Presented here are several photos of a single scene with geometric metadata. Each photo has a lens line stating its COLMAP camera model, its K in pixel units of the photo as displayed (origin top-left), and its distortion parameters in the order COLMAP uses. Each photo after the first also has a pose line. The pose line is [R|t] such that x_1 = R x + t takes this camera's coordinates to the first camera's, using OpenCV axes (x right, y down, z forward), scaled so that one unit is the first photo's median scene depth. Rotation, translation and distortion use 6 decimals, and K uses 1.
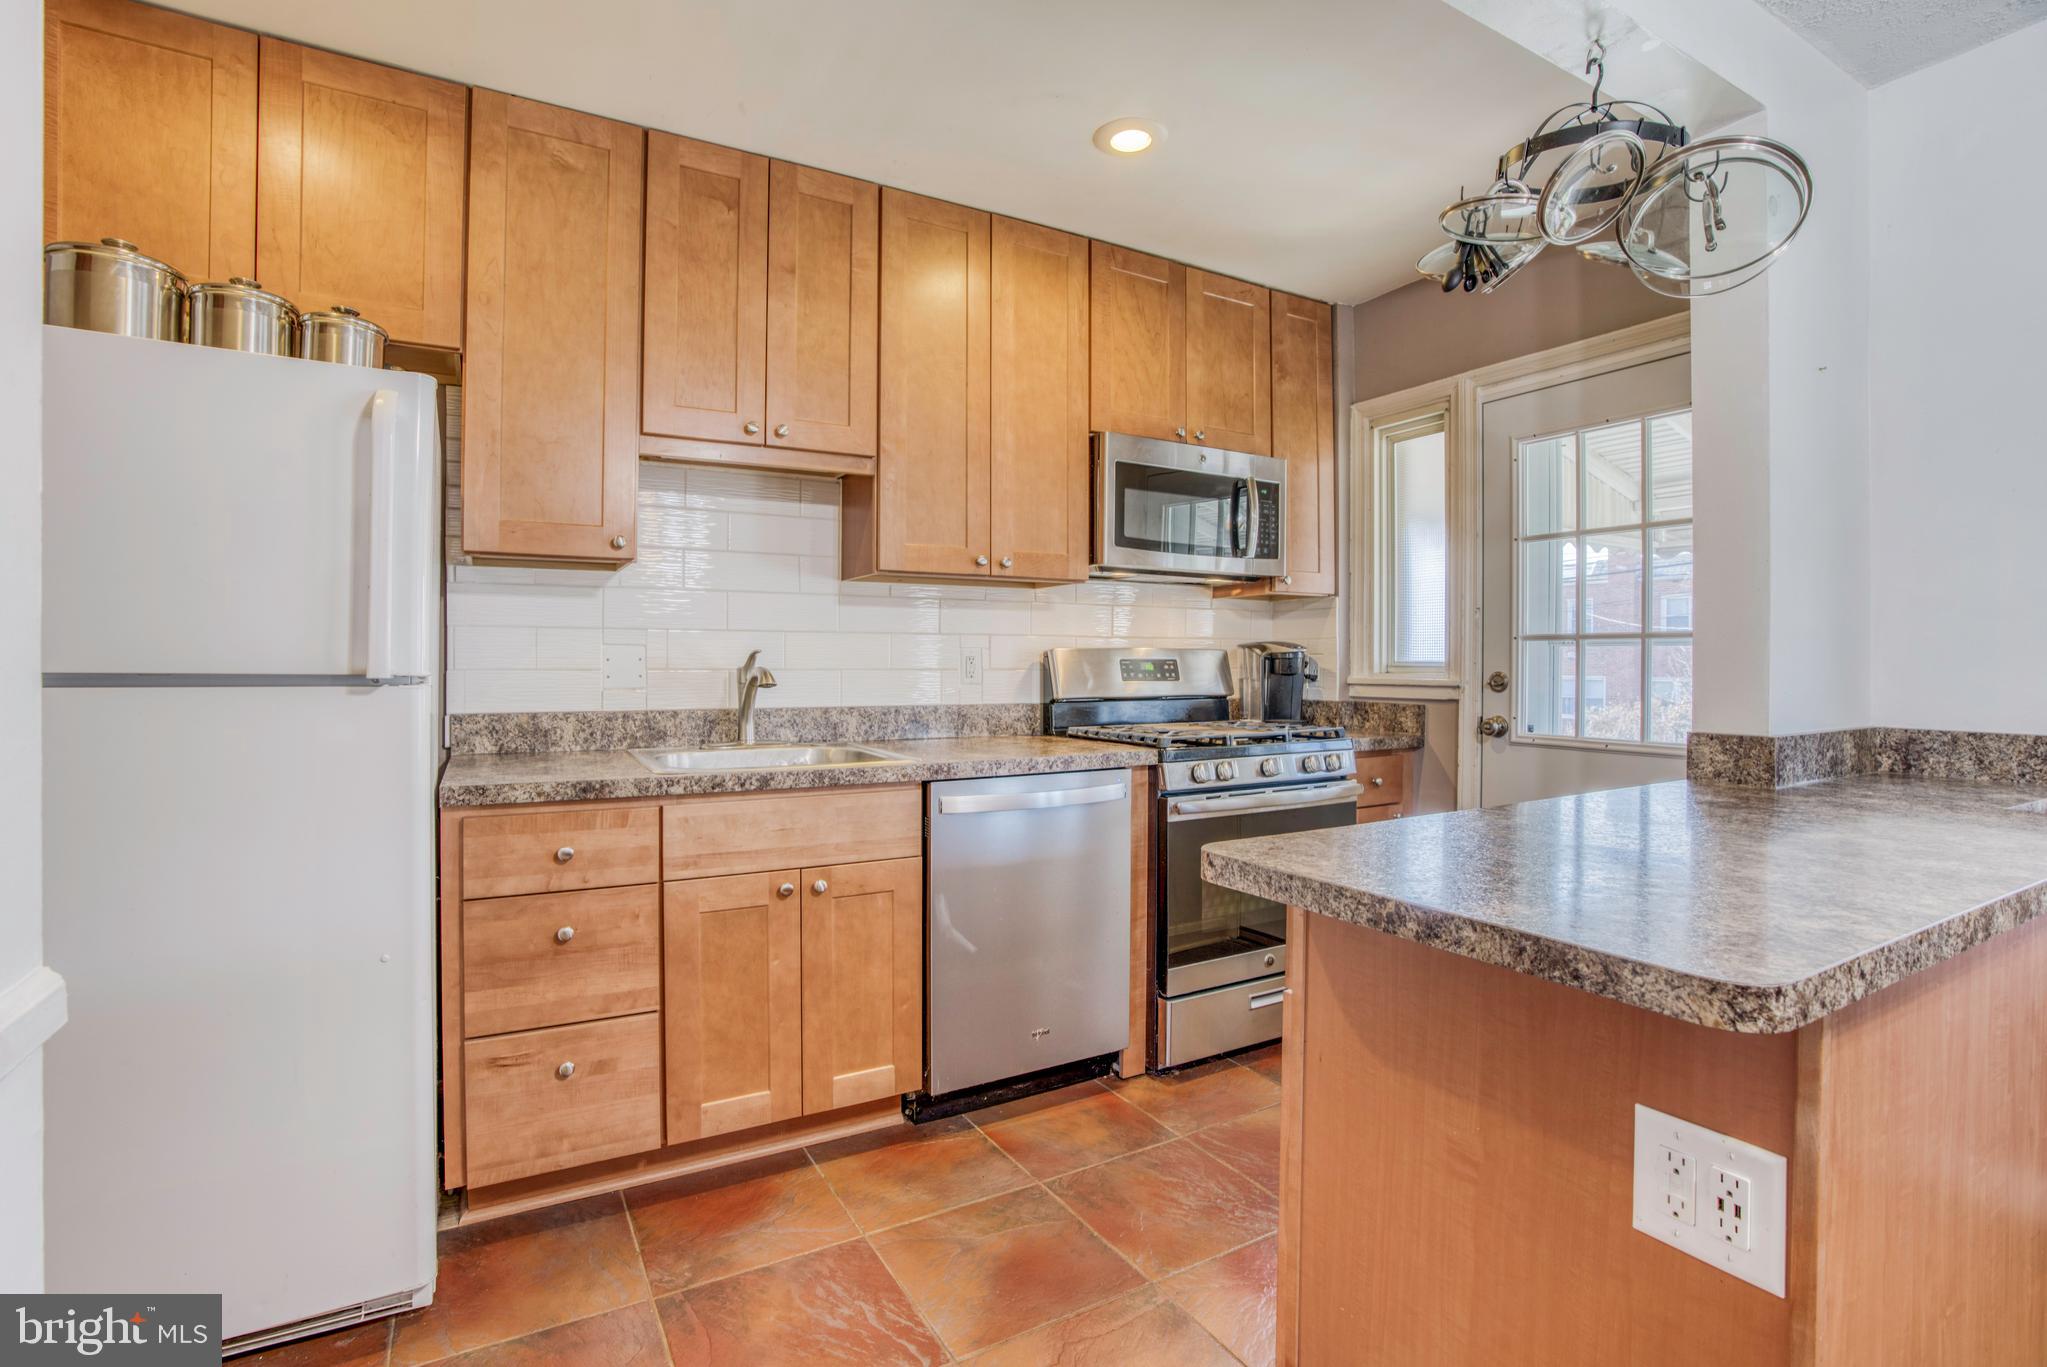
lens RADIAL K [[955.9, 0, 1013.8], [0, 955.9, 663.1], [0, 0, 1]] dist [-0.074786, 0.031955]
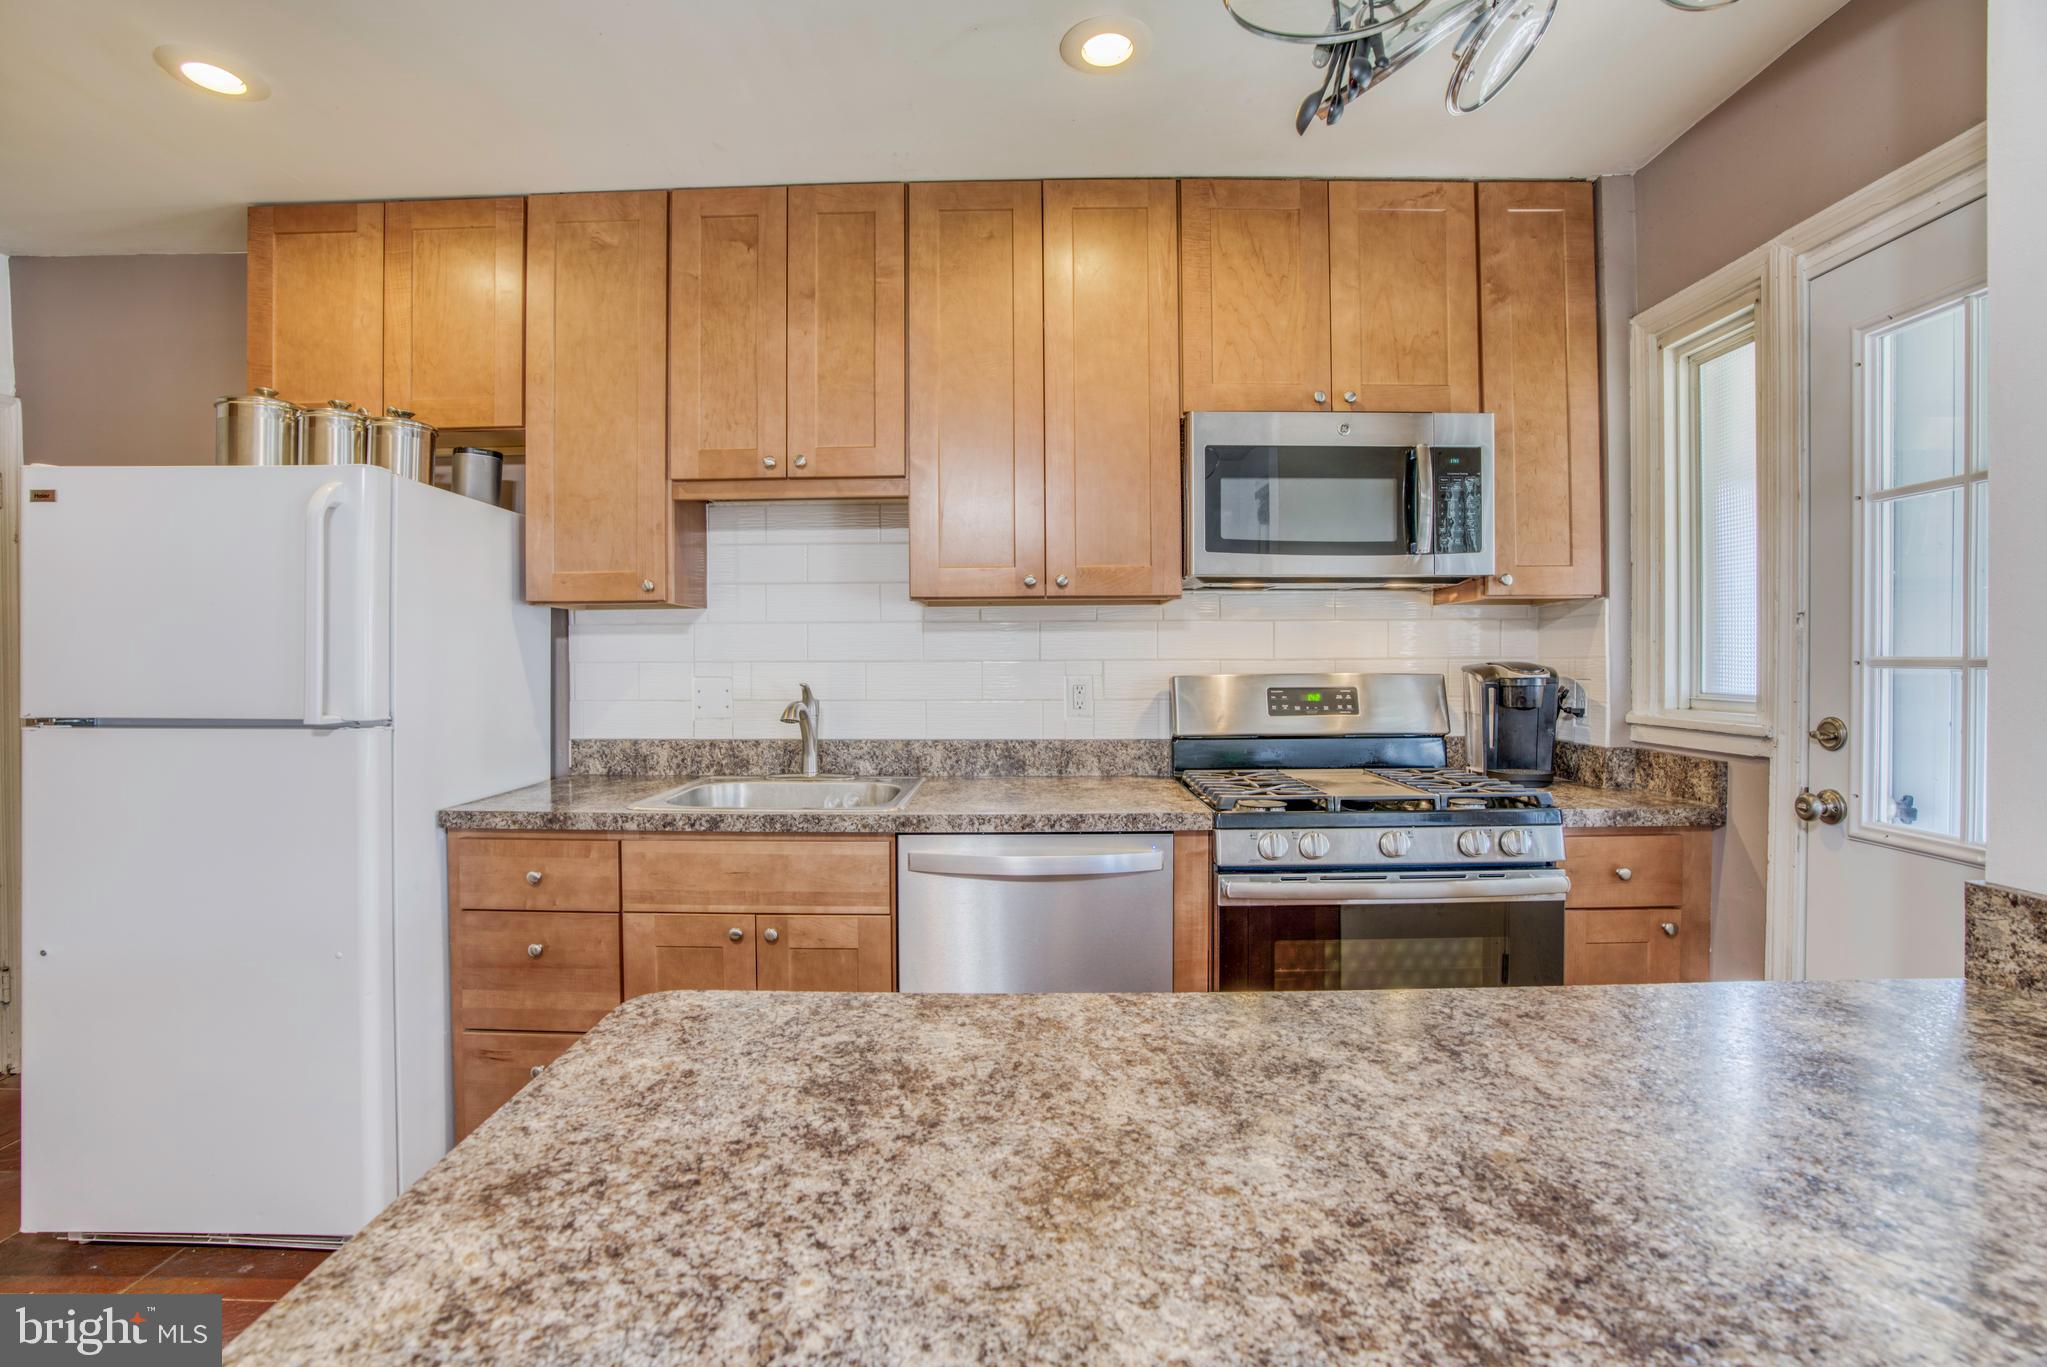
lens RADIAL K [[946.7, 0, 1010.3], [0, 946.7, 665.4], [0, 0, 1]] dist [-0.073595, 0.030473]
pose [[0.862527, -0.003736, -0.505998, 0.413176], [0.006394, 0.999973, 0.003516, -0.034402], [0.505971, -0.006268, 0.862528, 0.257247]]
